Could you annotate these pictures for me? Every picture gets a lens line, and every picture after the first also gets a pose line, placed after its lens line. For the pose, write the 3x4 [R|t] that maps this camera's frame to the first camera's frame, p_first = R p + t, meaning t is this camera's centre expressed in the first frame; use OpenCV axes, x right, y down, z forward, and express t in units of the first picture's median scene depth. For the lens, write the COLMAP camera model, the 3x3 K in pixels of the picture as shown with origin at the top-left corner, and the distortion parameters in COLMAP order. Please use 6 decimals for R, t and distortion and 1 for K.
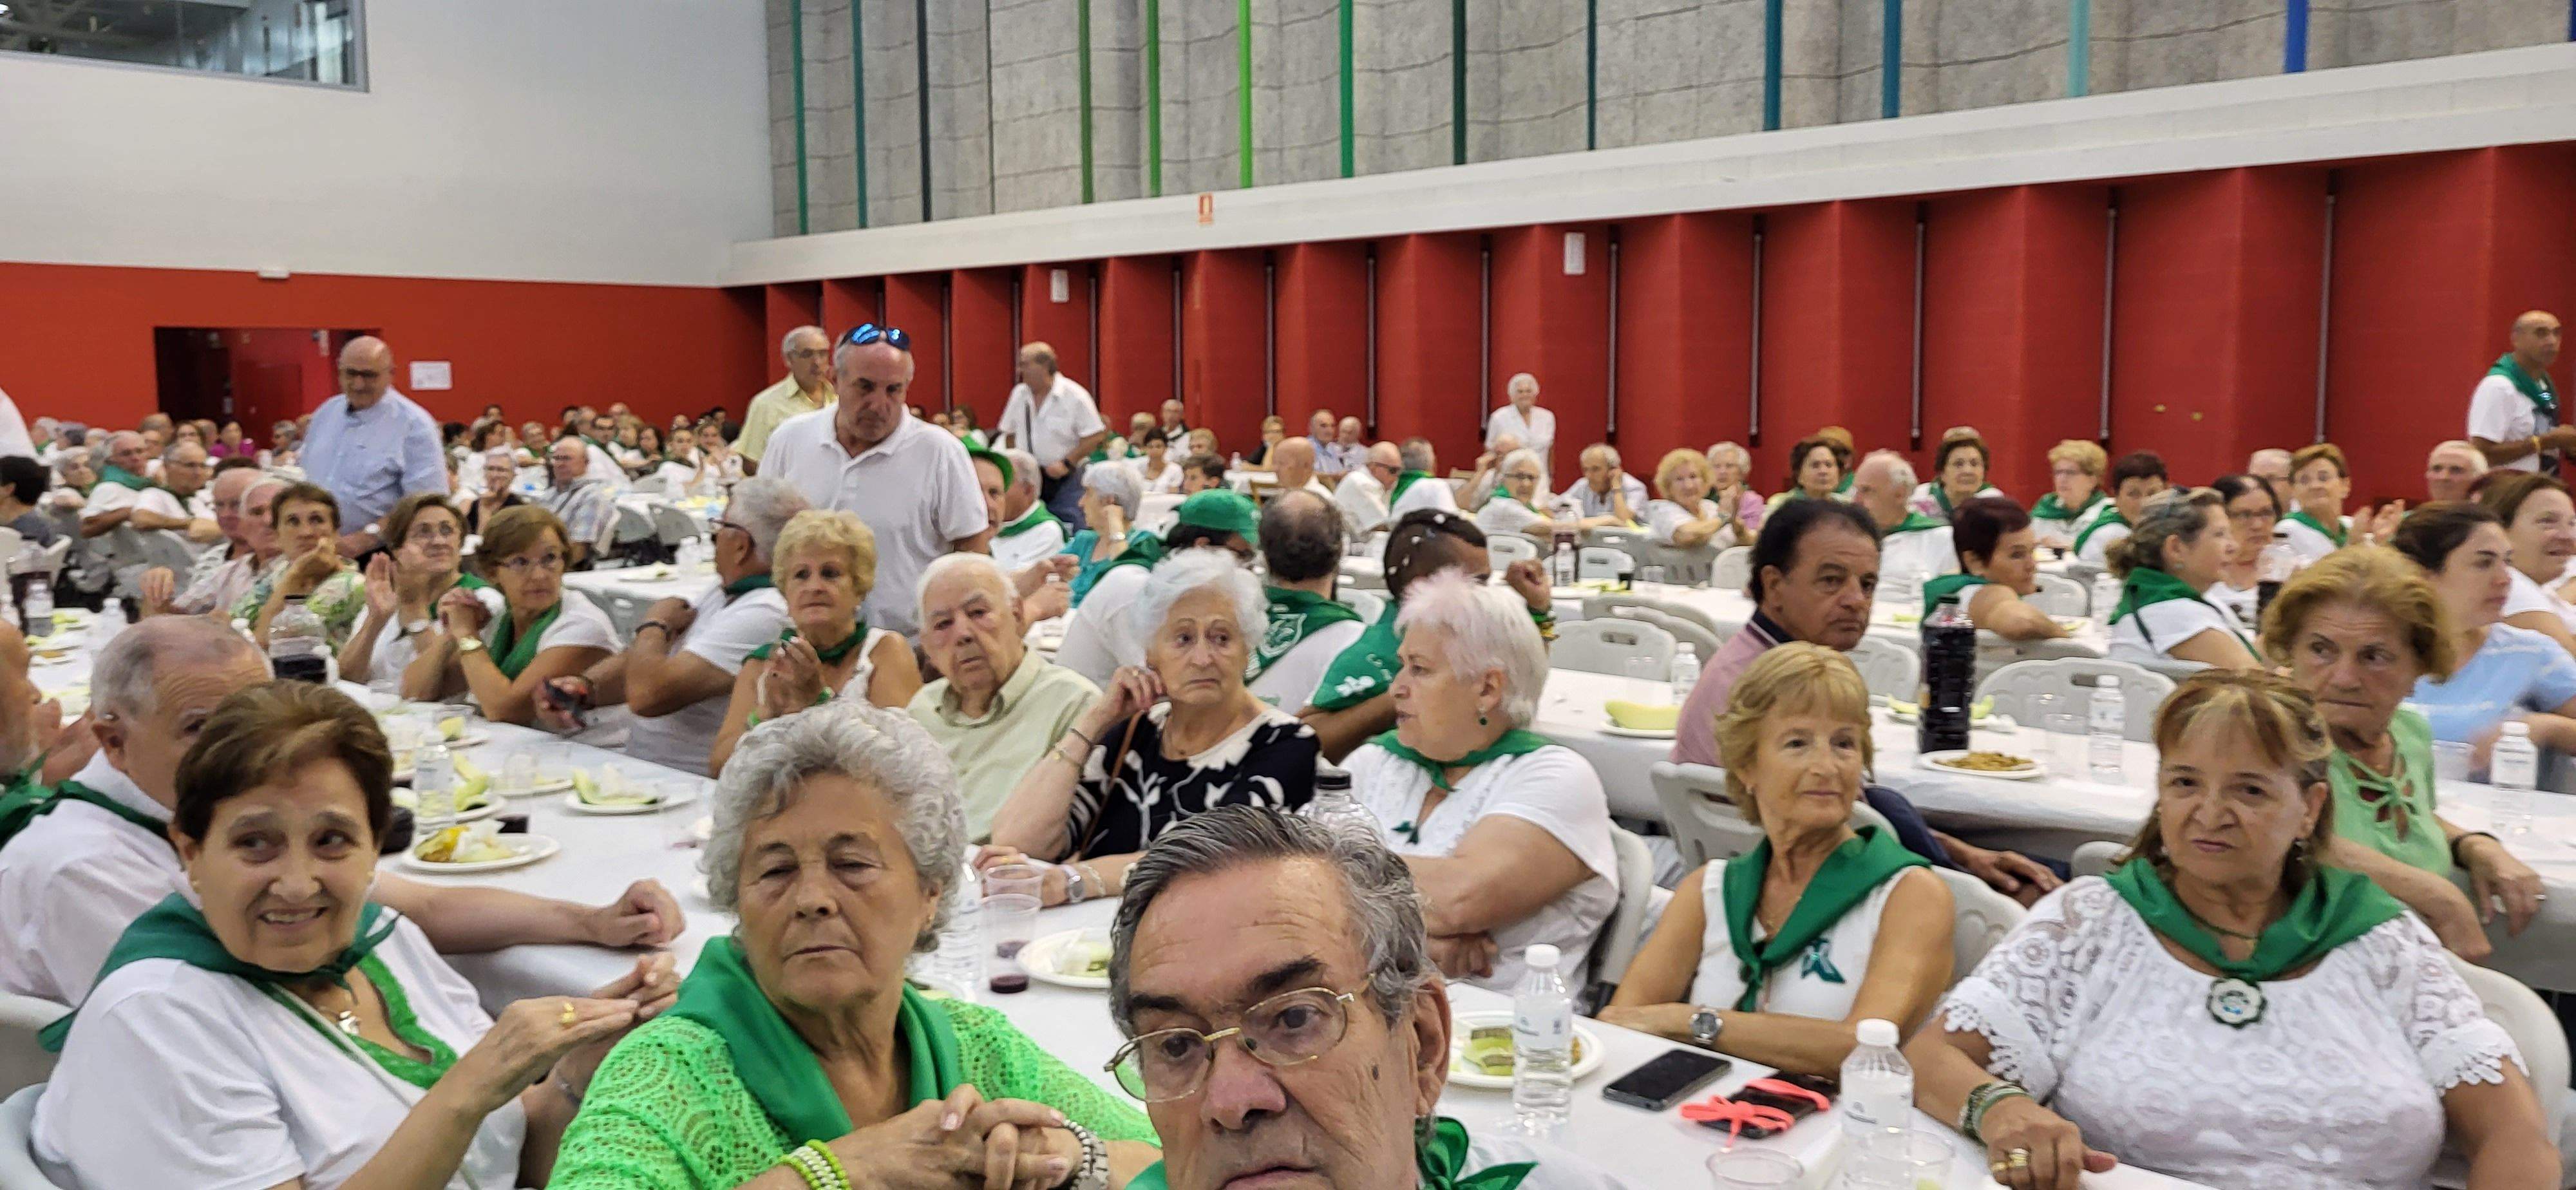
lens RADIAL K [[1956.2, 0, 1311.9], [0, 1956.2, 551.2], [0, 0, 1]] dist [0.021056, -0.001649]
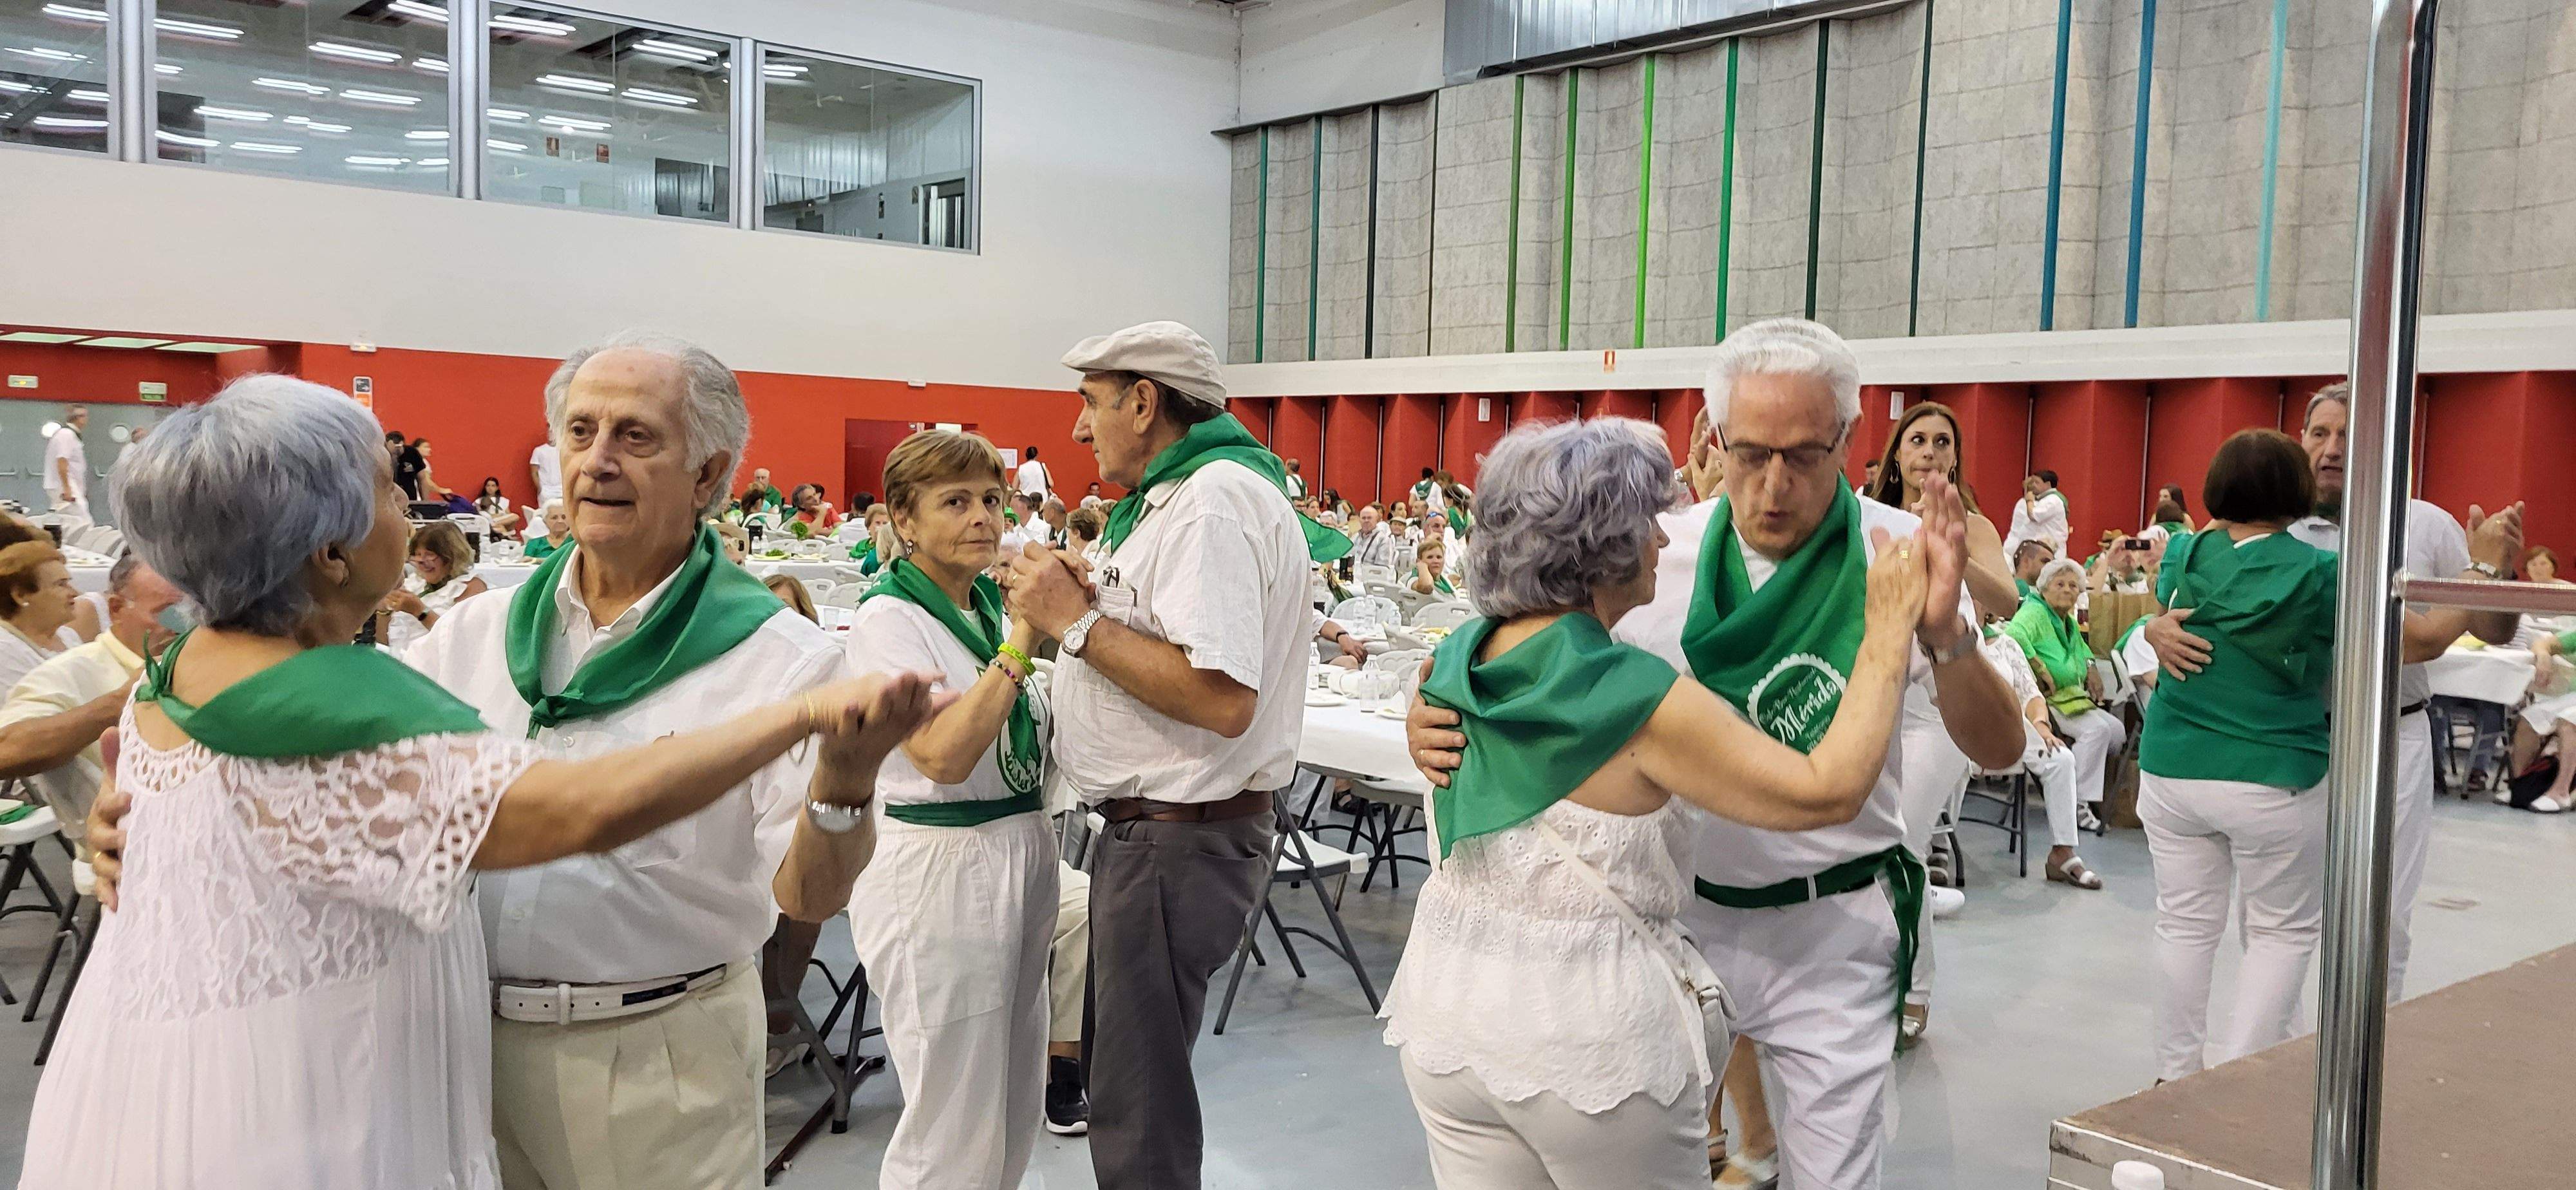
lens RADIAL K [[1924.1, 0, 1284.9], [0, 1924.1, 608.2], [0, 0, 1]] dist [0.039633, -0.039574]
pose [[0.995939, 0.038968, -0.081164, -0.177373], [-0.040196, 0.999100, -0.013549, 0.033443], [0.080563, 0.016757, 0.996609, -0.423620]]
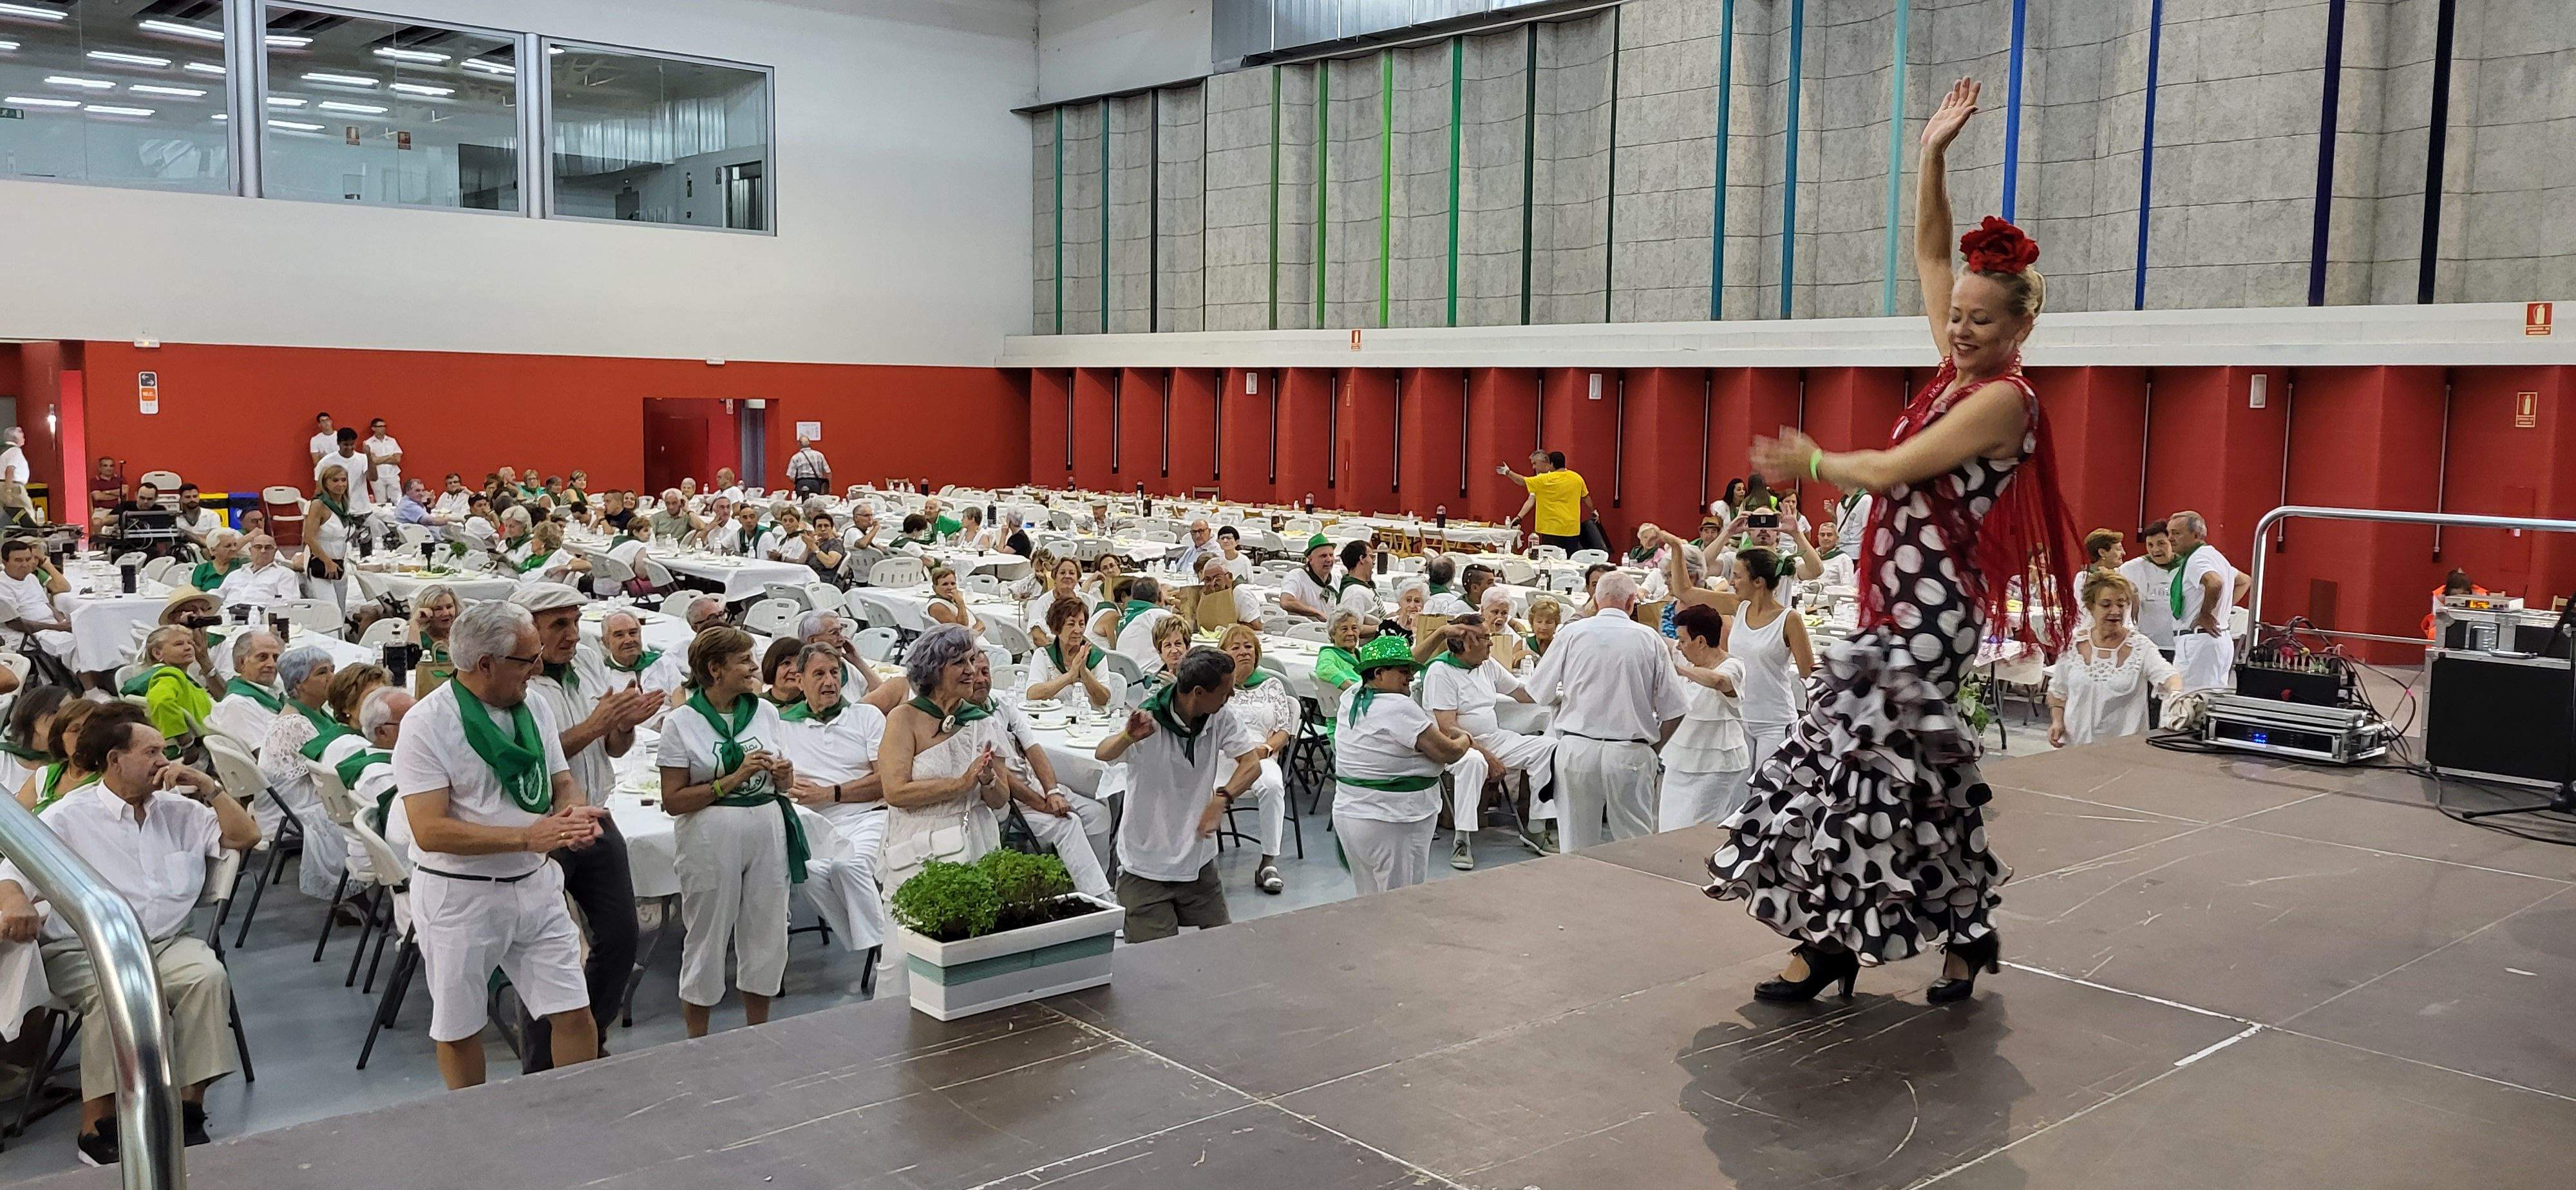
lens RADIAL K [[1928.3, 0, 1306.7], [0, 1928.3, 580.9], [0, 0, 1]] dist [0.037223, -0.043083]
pose [[0.998472, 0.026257, -0.048630, -0.016226], [-0.025746, 0.999607, 0.011102, -0.005994], [0.048903, -0.009833, 0.998755, -0.505166]]
